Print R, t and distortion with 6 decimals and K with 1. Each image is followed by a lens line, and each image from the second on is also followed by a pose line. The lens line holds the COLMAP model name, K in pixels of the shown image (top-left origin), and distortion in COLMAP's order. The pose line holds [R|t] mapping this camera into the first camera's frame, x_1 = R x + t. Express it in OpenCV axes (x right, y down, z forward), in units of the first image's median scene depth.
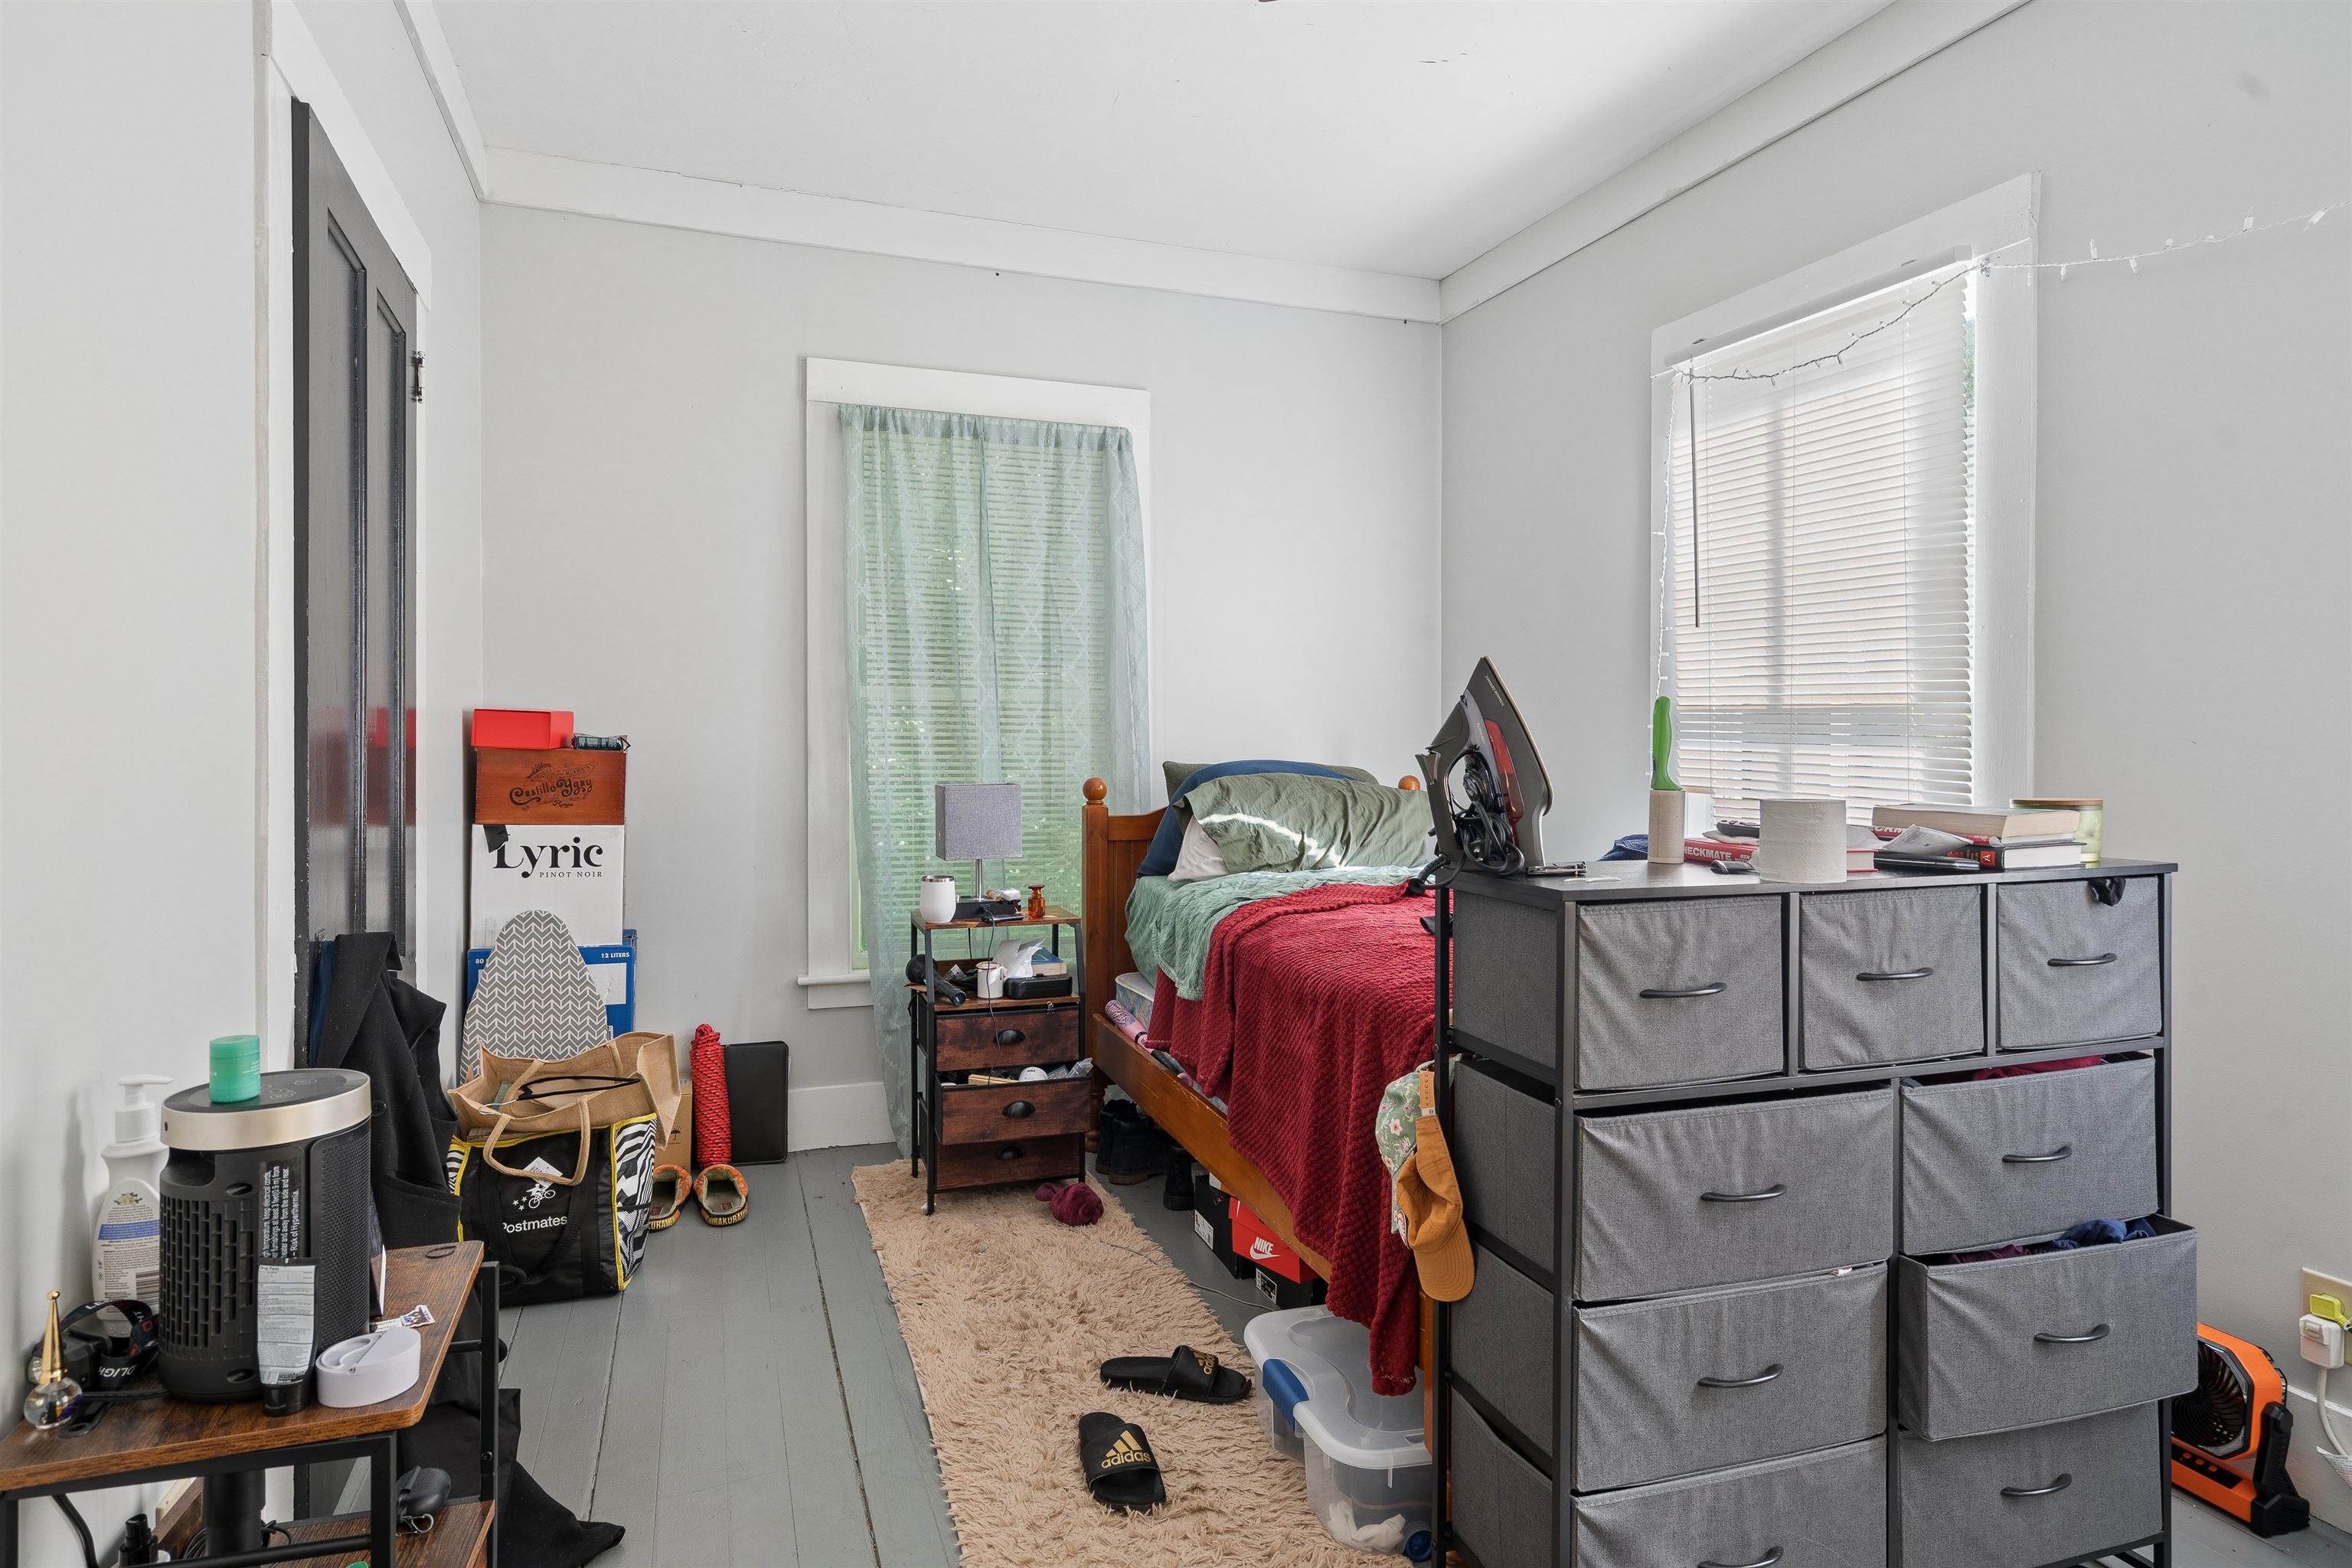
lens RADIAL K [[1292.9, 0, 1177.2], [0, 1292.9, 770.9], [0, 0, 1]] dist [0.011671, -0.001061]
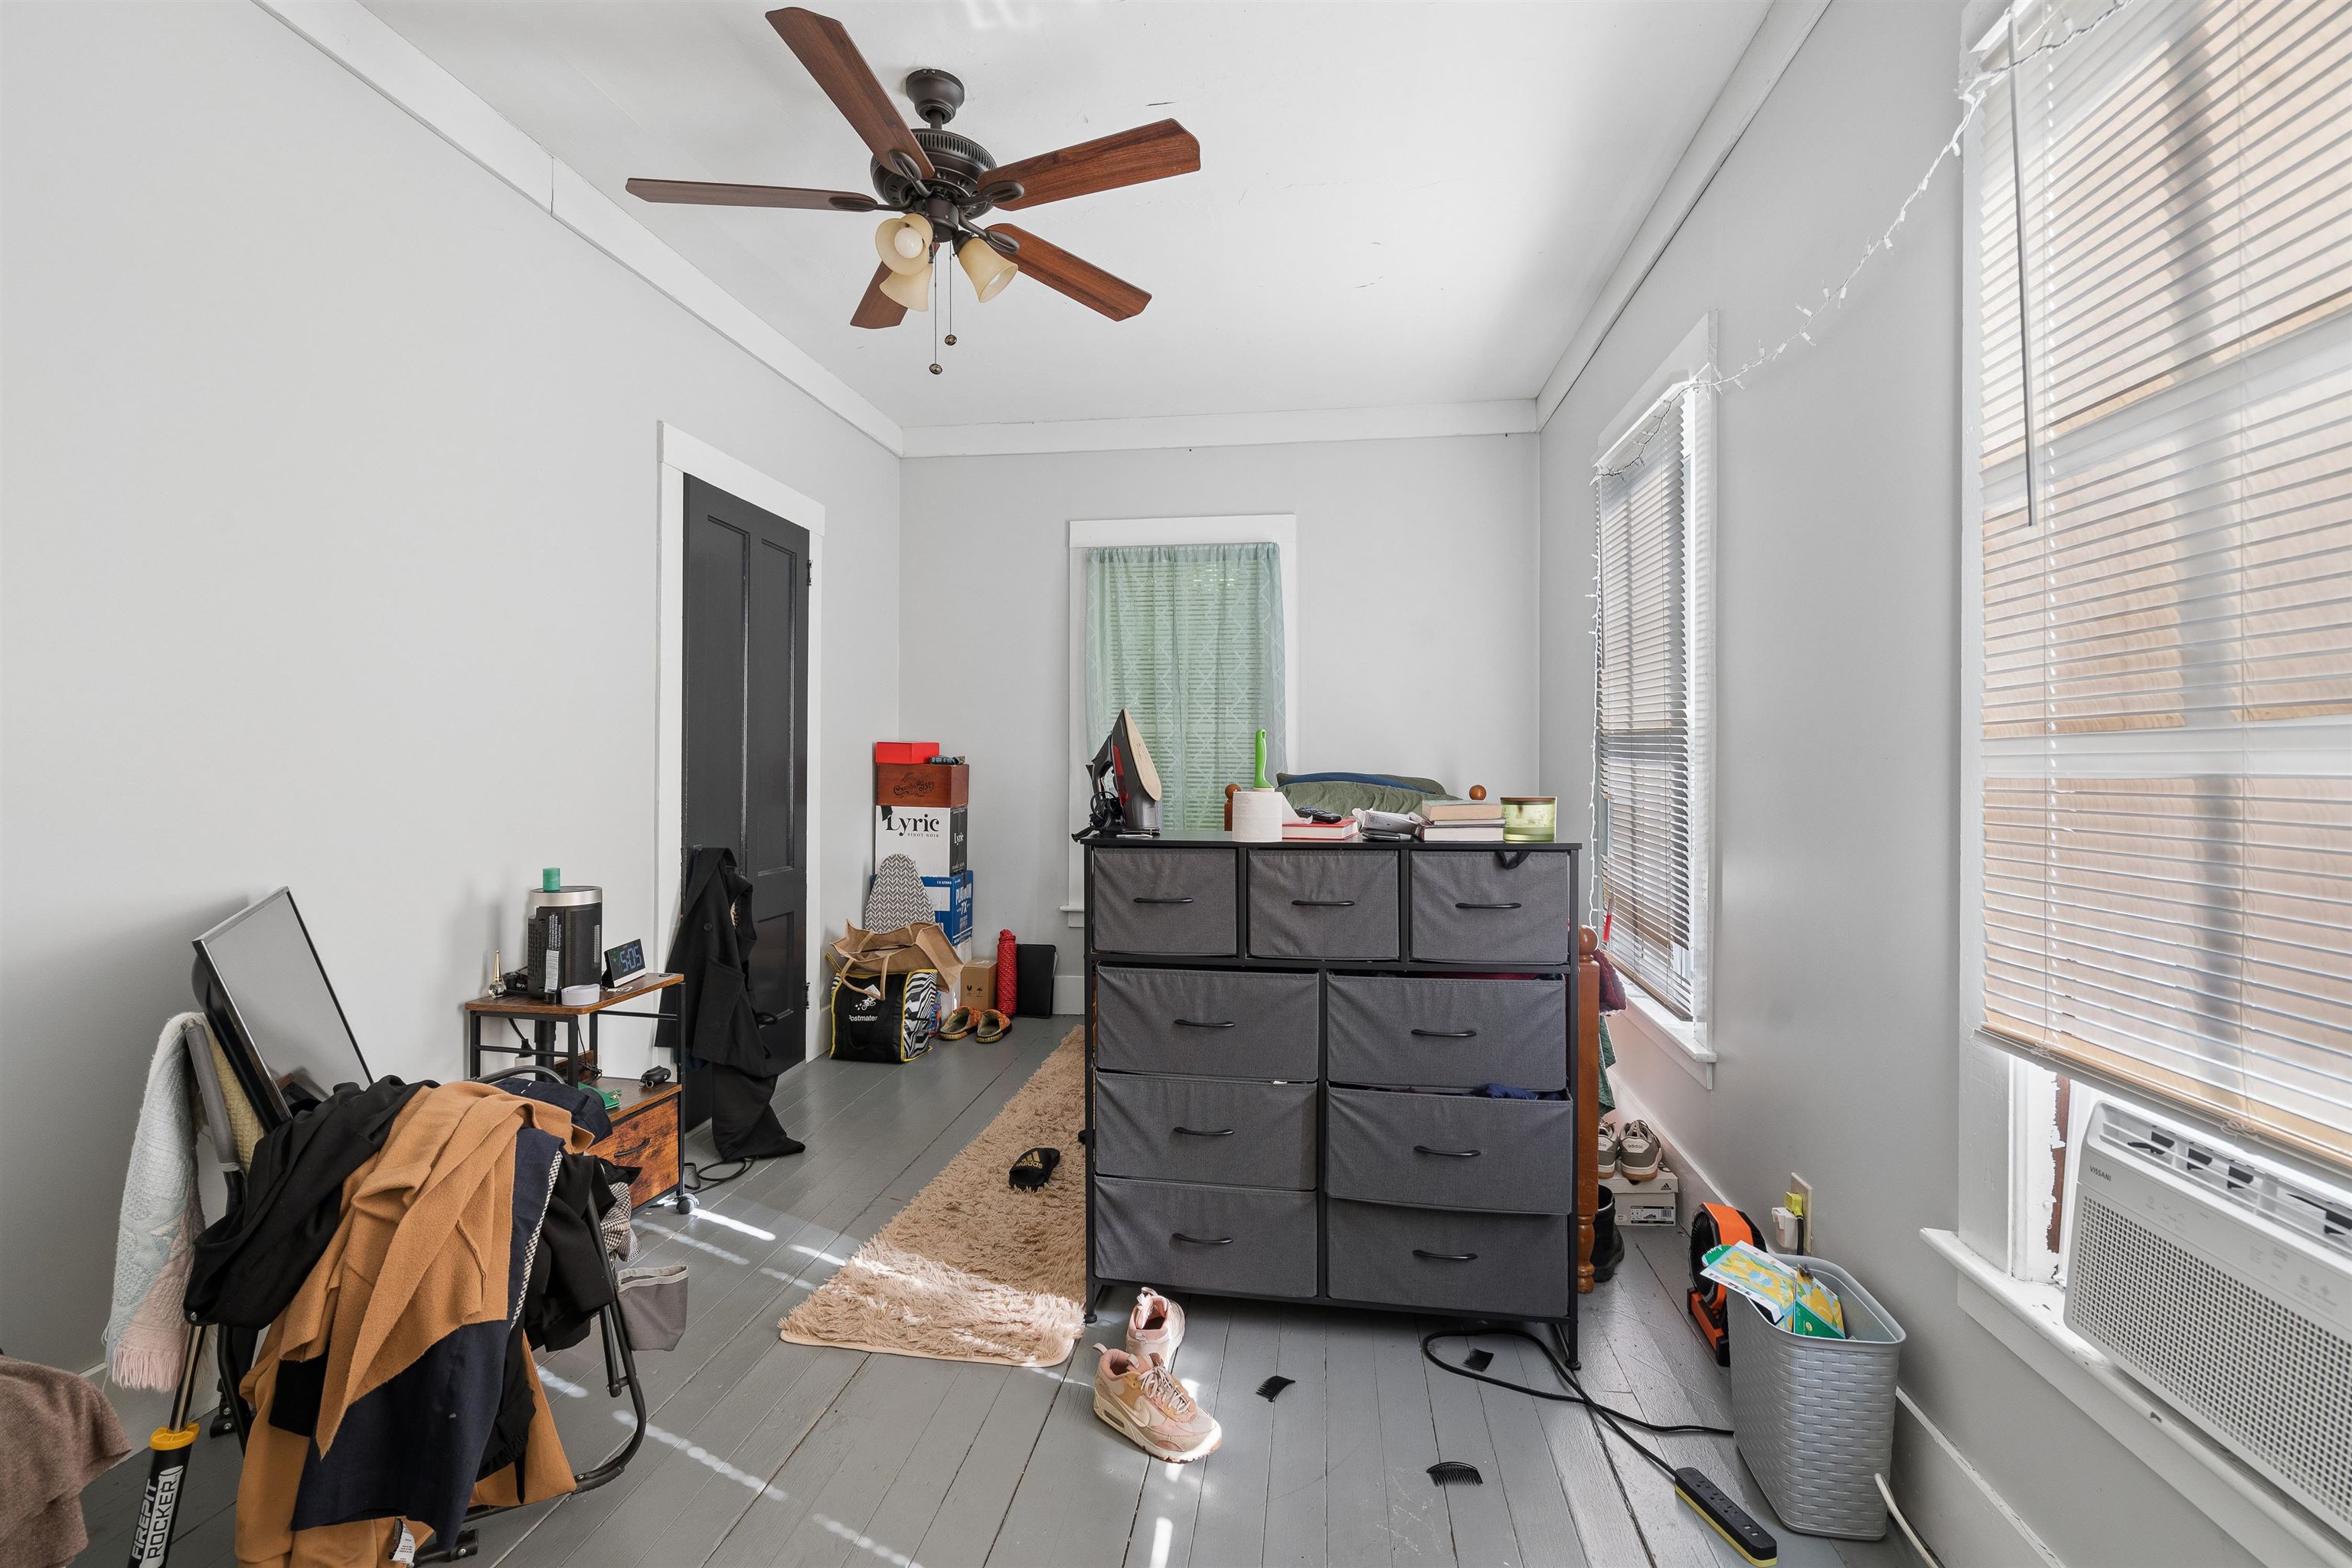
lens RADIAL K [[1062.7, 0, 1166.9], [0, 1062.7, 774.0], [0, 0, 1]] dist [-0.002949, 0.001115]
pose [[0.883294, 0.004140, -0.468801, 0.925649], [-0.008957, 0.999928, -0.008045, 0.009684], [0.468734, 0.011305, 0.883267, -0.226052]]
